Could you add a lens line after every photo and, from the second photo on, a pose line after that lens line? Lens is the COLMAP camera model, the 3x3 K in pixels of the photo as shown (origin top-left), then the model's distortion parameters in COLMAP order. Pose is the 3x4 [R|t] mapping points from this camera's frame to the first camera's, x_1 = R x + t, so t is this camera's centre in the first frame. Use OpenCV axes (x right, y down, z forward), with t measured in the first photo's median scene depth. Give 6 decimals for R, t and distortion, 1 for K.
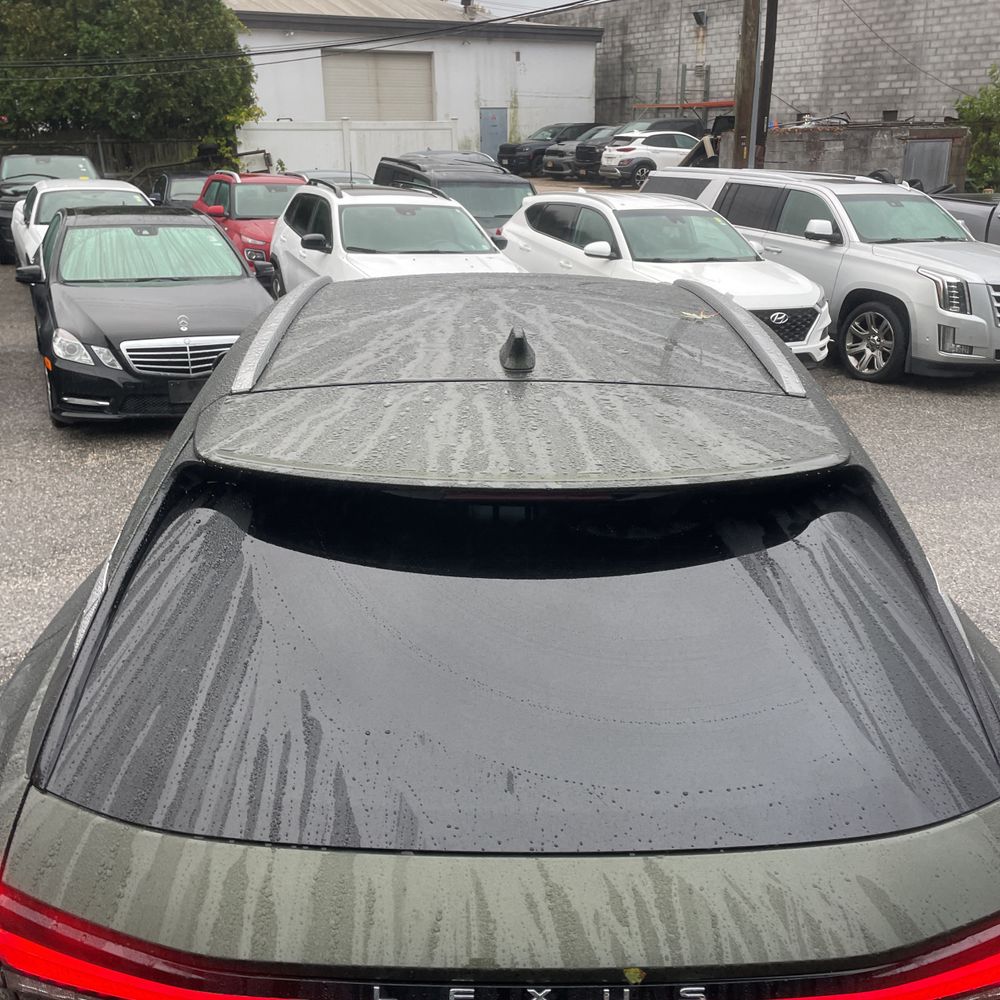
lens RADIAL K [[1008.9, 0, 520.4], [0, 1008.9, 497.0], [0, 0, 1]] dist [0.095233, -0.118922]
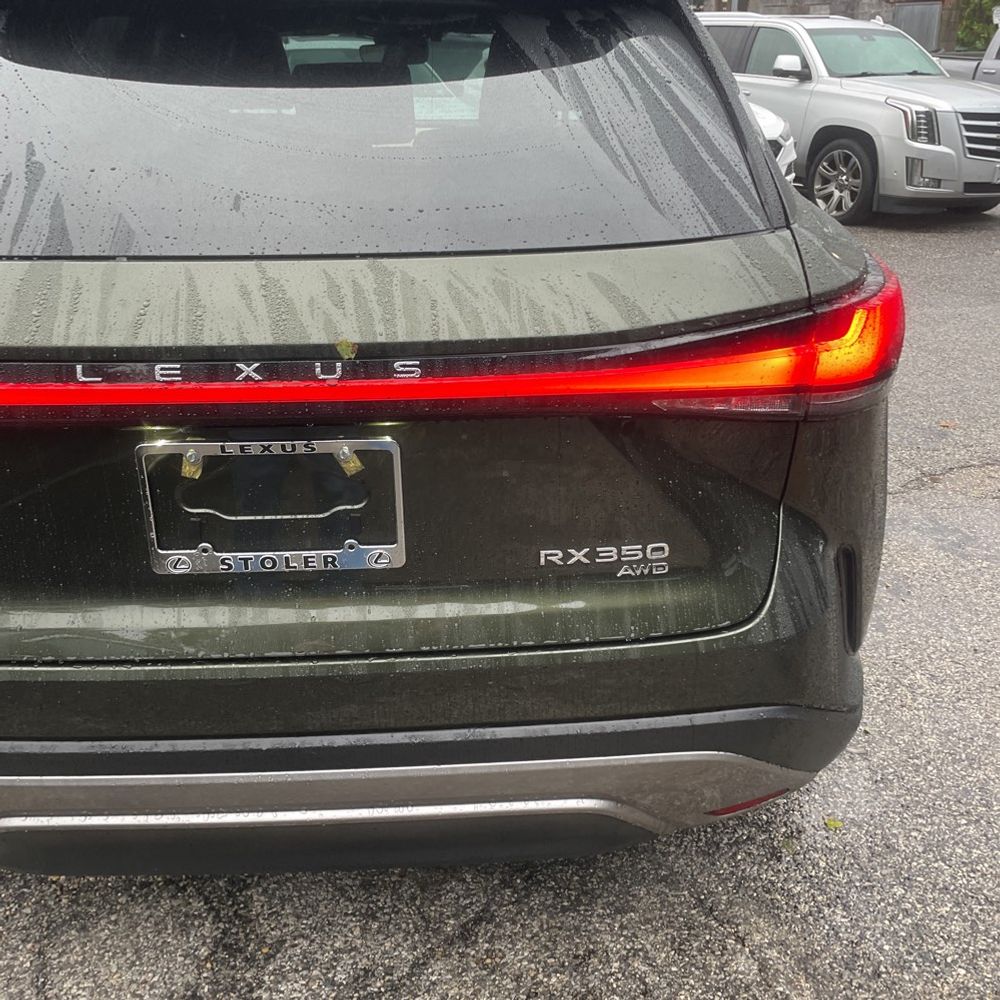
lens RADIAL K [[999.9, 0, 520.0], [0, 999.9, 505.5], [0, 0, 1]] dist [0.104382, -0.120431]
pose [[0.999658, -0.026109, -0.001119, 0.229858], [0.026103, 0.995559, 0.090448, 0.446523], [-0.001247, -0.090446, 0.995901, 0.024090]]
